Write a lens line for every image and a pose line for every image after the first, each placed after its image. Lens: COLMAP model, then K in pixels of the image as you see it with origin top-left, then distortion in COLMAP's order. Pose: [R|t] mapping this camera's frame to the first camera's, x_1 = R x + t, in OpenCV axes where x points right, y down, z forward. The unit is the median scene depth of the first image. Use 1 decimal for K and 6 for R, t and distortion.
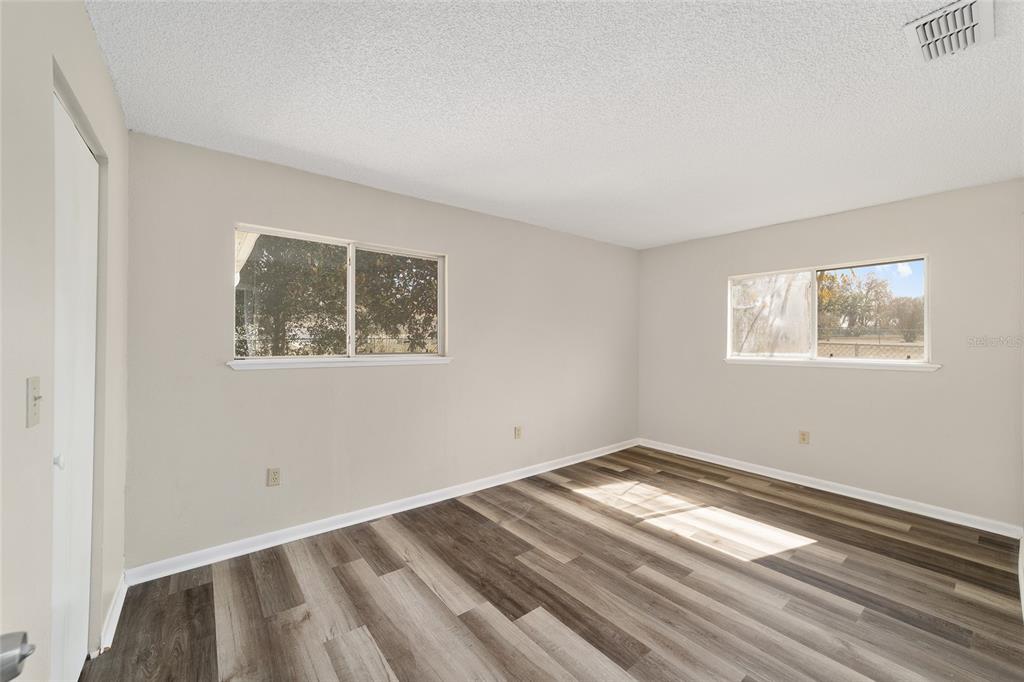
lens RADIAL K [[392.4, 0, 513.0], [0, 392.4, 340.6], [0, 0, 1]] dist [-0.013595, 0.006547]
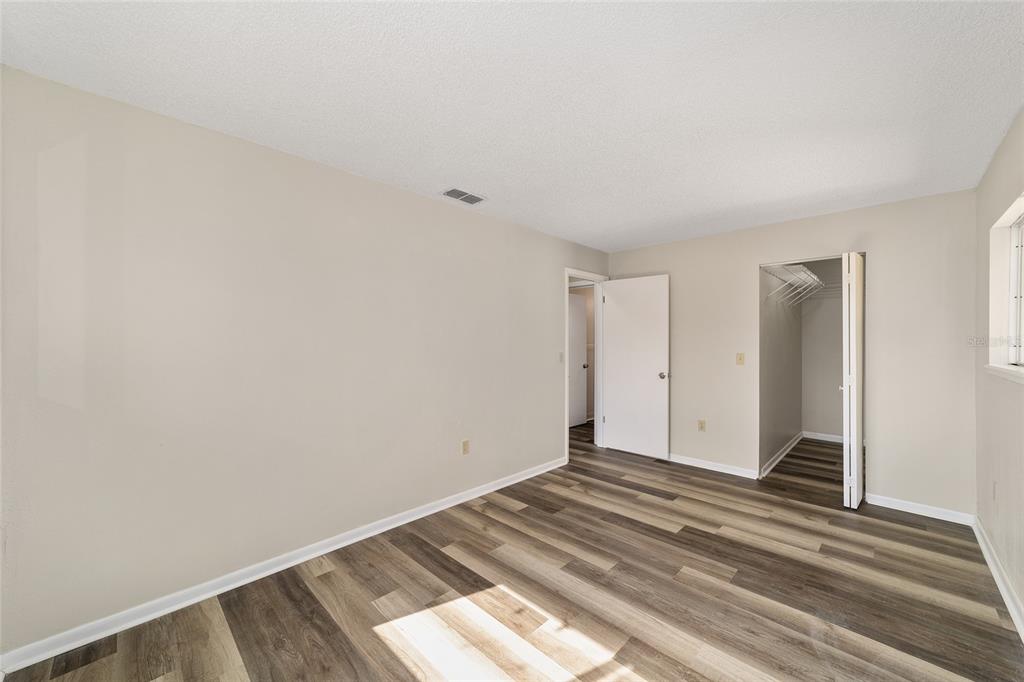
lens RADIAL K [[392.4, 0, 511.1], [0, 392.4, 341.8], [0, 0, 1]] dist [-0.013595, 0.006547]
pose [[-0.992006, -0.004574, -0.126104, 0.710785], [-0.003648, 0.999965, -0.007572, 0.005468], [0.126134, -0.007052, -0.991988, 1.971140]]
